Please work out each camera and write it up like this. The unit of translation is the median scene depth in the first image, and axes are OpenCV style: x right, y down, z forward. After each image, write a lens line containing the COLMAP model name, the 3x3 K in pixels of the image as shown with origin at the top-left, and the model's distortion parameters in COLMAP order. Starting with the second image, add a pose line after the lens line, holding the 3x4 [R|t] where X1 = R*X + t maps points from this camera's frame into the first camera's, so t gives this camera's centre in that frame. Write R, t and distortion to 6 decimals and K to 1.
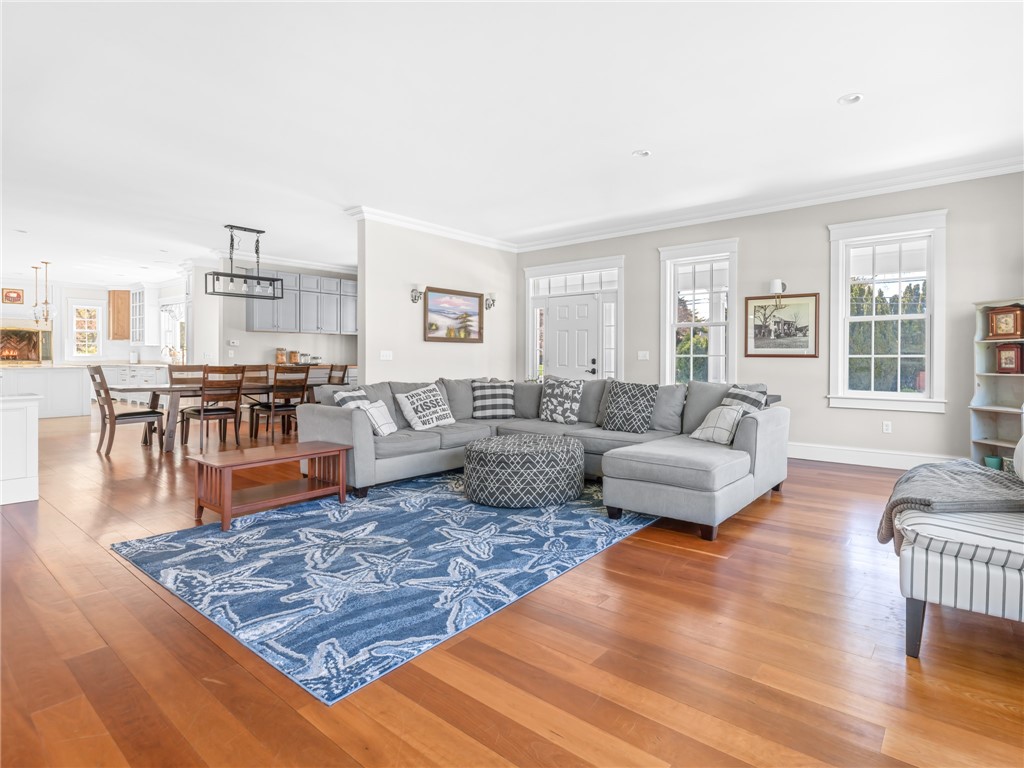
lens RADIAL K [[522.5, 0, 583.0], [0, 522.5, 358.5], [0, 0, 1]] dist [0.003779, -0.002961]
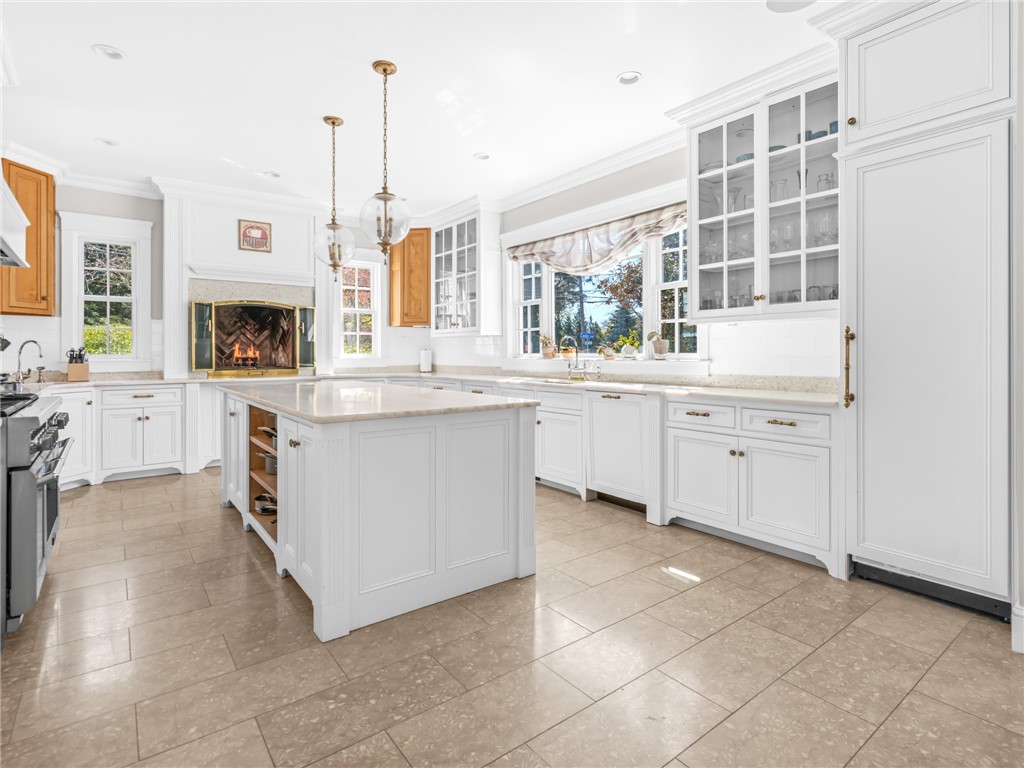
lens RADIAL K [[522.5, 0, 509.3], [0, 522.5, 352.7], [0, 0, 1]] dist [0.003779, -0.002961]
pose [[0.956453, -0.005586, -0.291833, -2.083398], [0.003308, 0.999960, -0.008298, -0.017466], [0.291868, 0.006971, 0.956433, 1.742344]]
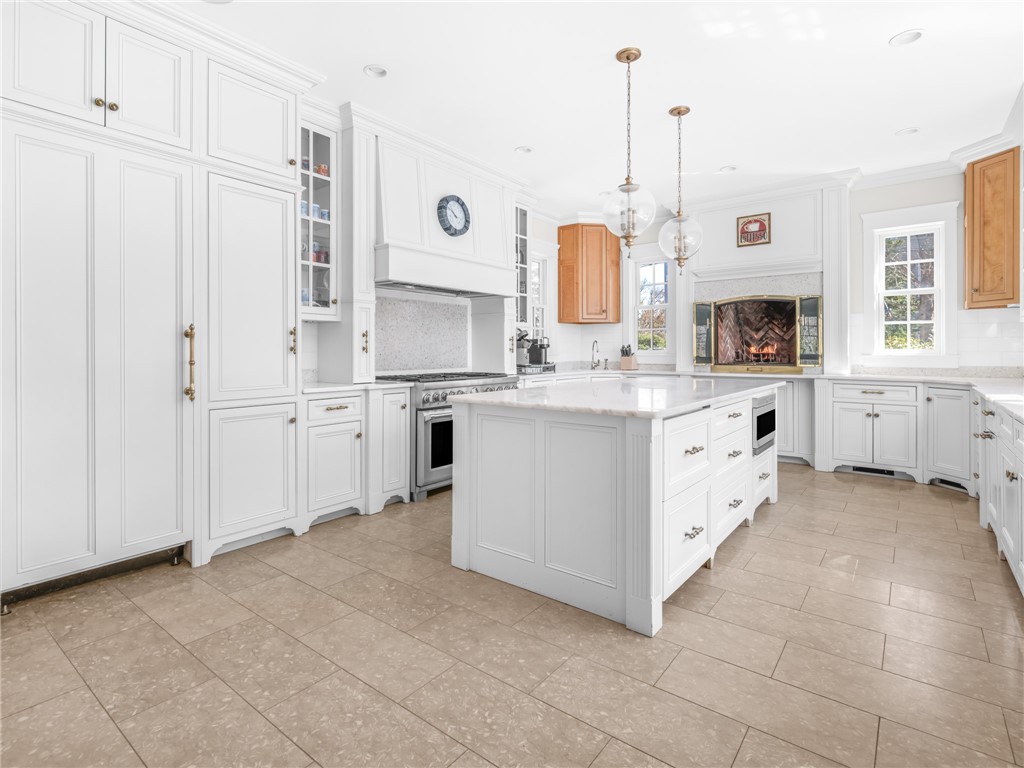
lens RADIAL K [[522.5, 0, 490.1], [0, 522.5, 349.5], [0, 0, 1]] dist [0.003779, -0.002961]
pose [[-0.051332, -0.005911, -0.998664, -1.732115], [-0.004029, 0.999976, -0.005712, -0.017774], [0.998674, 0.003731, -0.051355, 2.256373]]
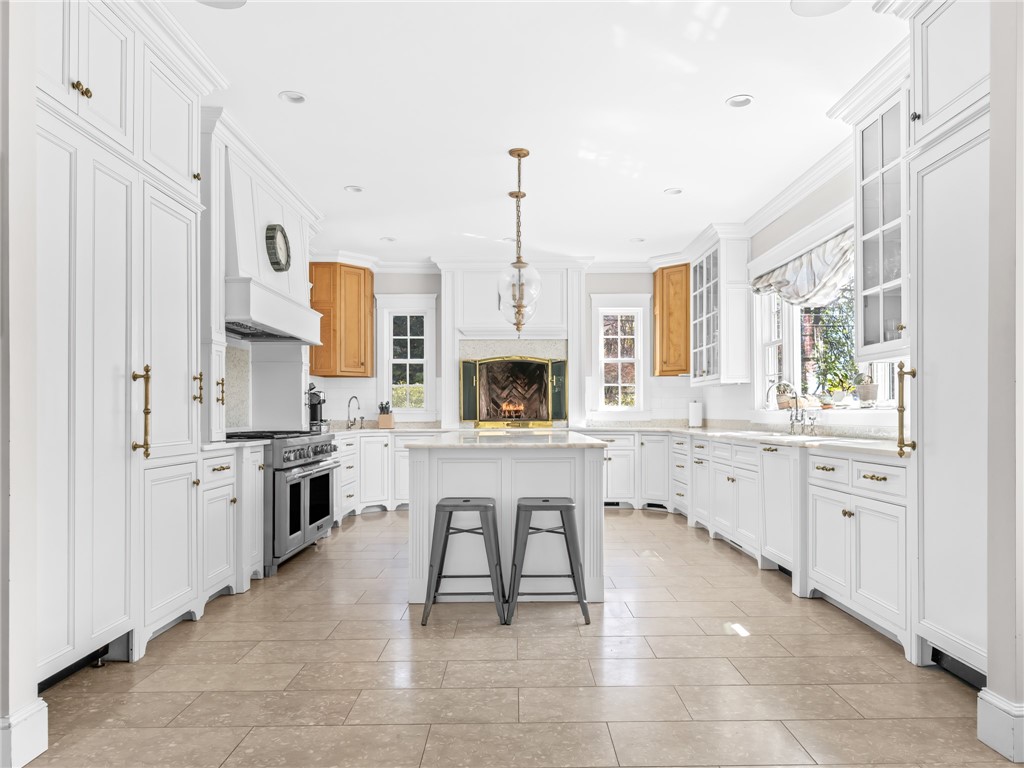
lens RADIAL K [[688.9, 0, 530.6], [0, 688.9, 410.7], [0, 0, 1]] dist [-0.004907, 0.000079]
pose [[0.605060, -0.008763, -0.796132, -1.554724], [0.001205, 0.999948, -0.010090, 0.003407], [0.796179, 0.005146, 0.605039, 1.736165]]
